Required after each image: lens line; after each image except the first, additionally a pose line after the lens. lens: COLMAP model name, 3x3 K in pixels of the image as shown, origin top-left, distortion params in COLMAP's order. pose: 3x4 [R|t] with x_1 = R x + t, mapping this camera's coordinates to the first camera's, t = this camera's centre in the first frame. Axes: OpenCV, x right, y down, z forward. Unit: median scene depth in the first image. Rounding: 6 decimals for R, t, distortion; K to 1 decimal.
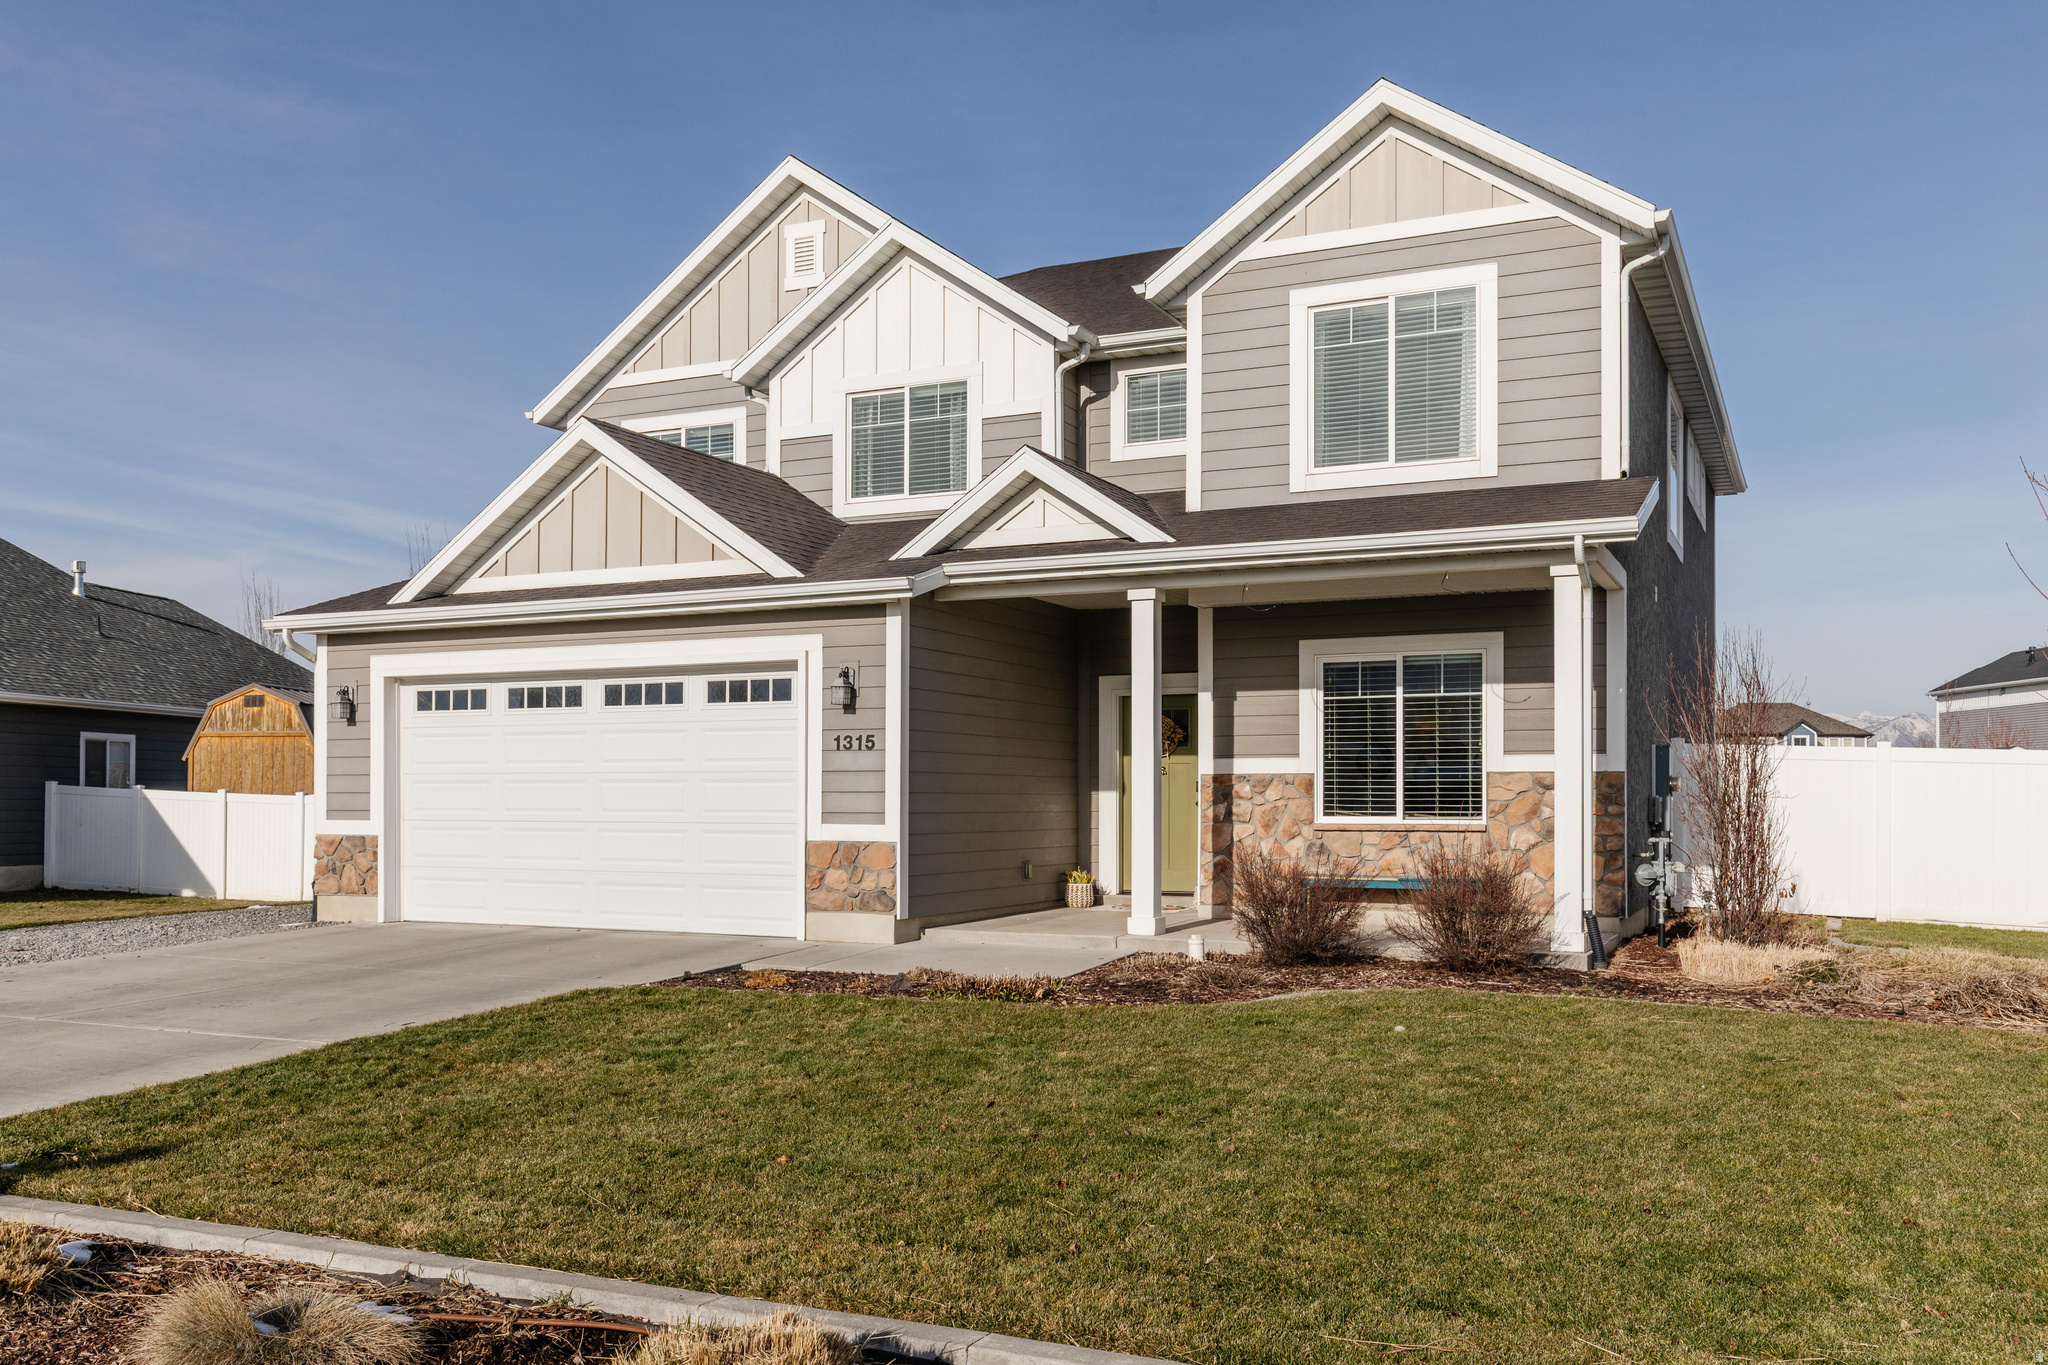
lens RADIAL K [[1693.6, 0, 1024.3], [0, 1693.6, 691.8], [0, 0, 1]] dist [0.004610, -0.010216]
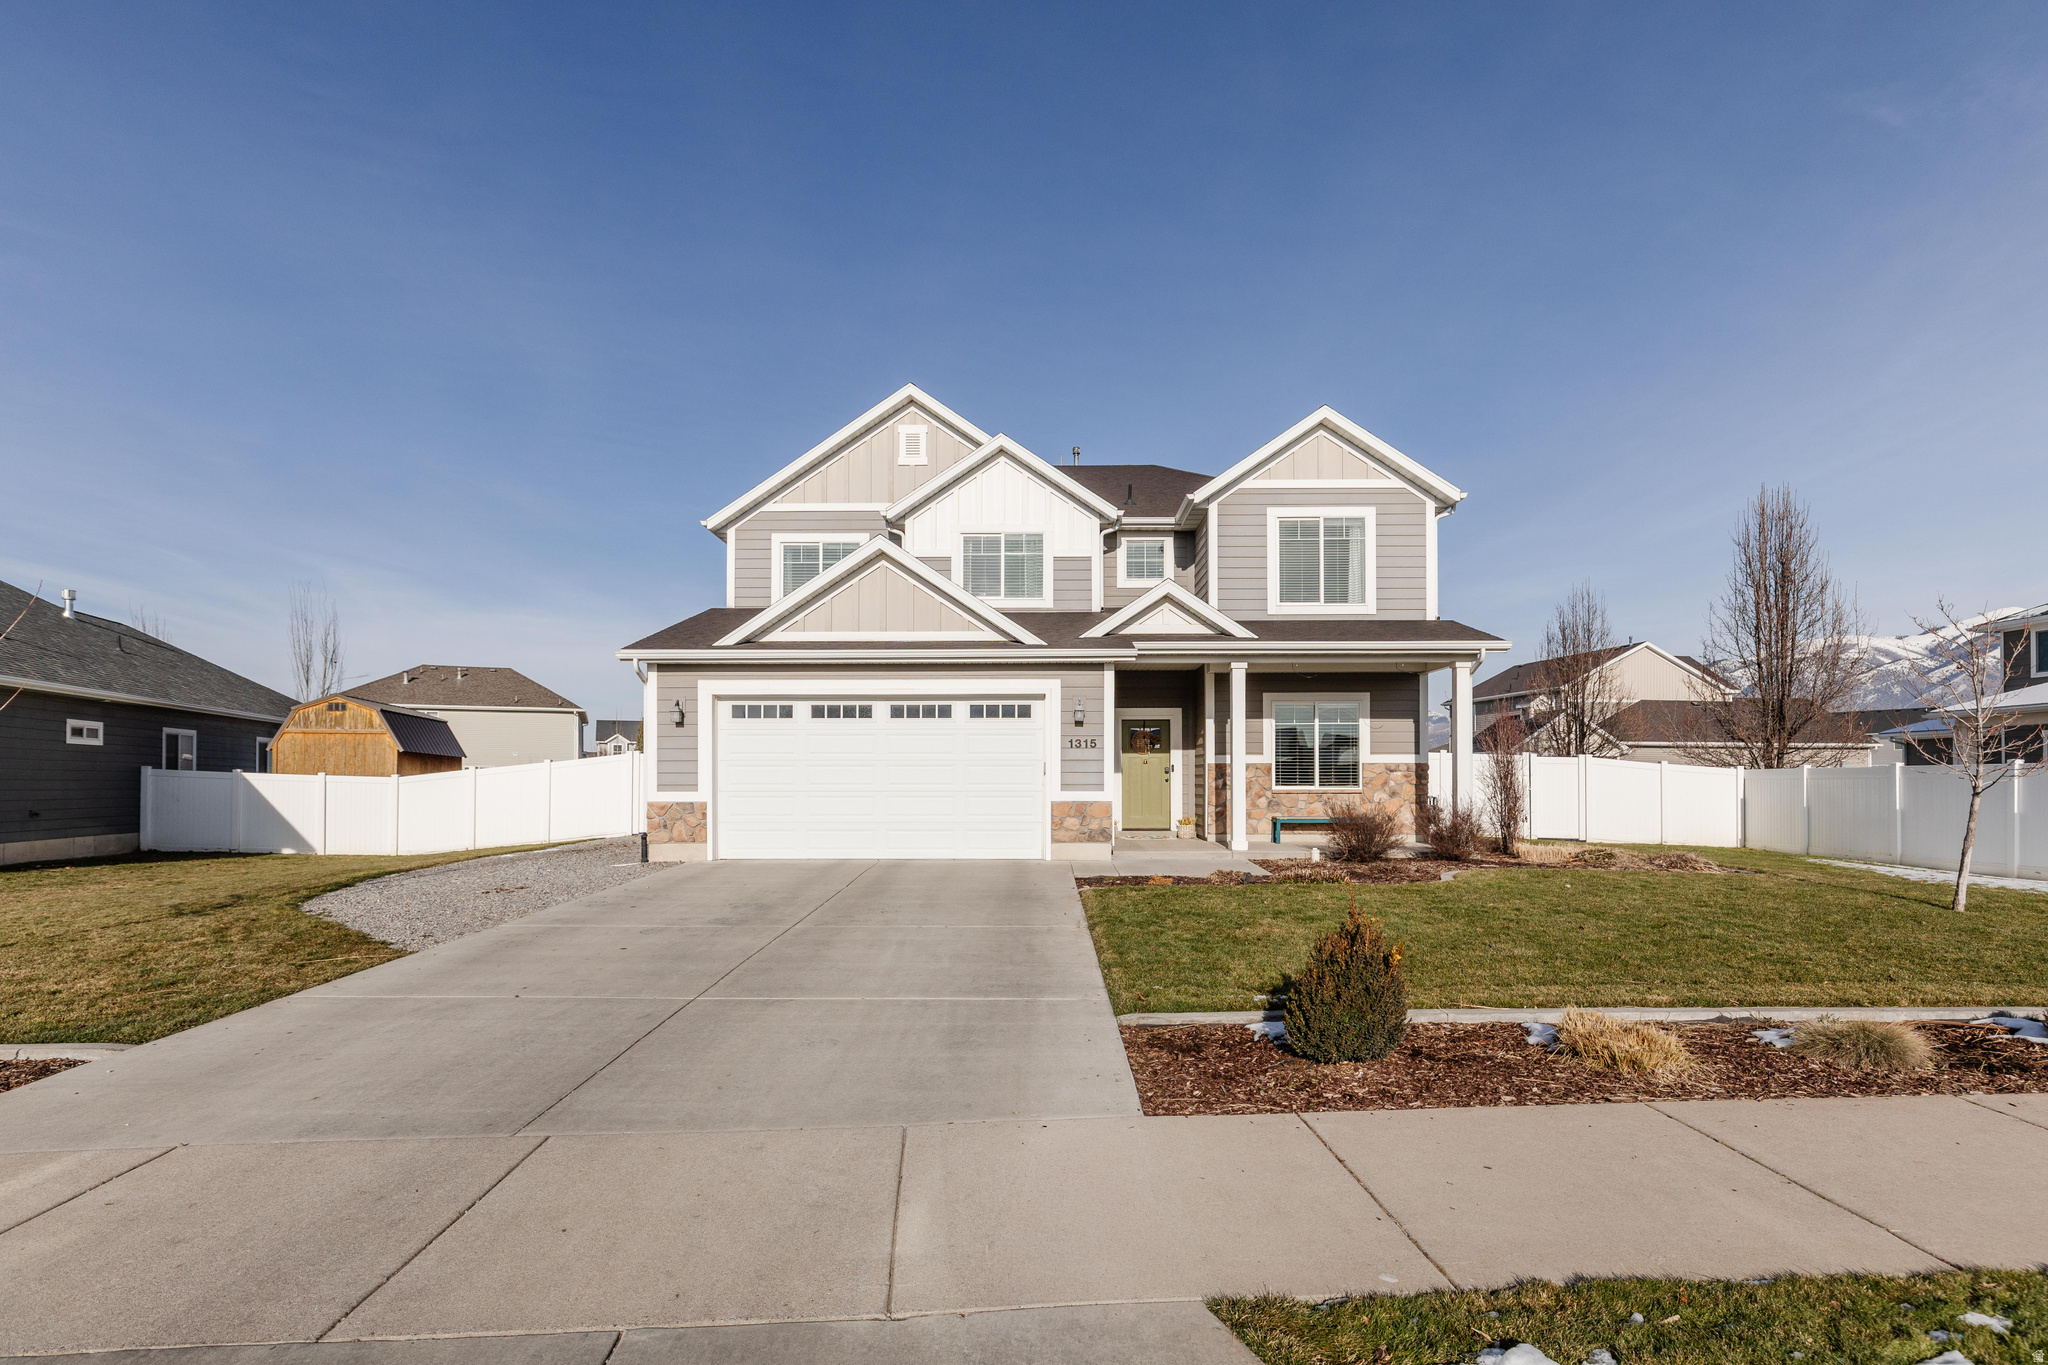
lens RADIAL K [[995.1, 0, 1002.1], [0, 995.1, 725.2], [0, 0, 1]] dist [-0.001948, 0.000014]
pose [[0.906021, 0.022554, 0.422631, -0.560470], [-0.024734, 0.999694, -0.000325, 0.012925], [-0.422509, -0.010159, 0.906302, 0.115707]]
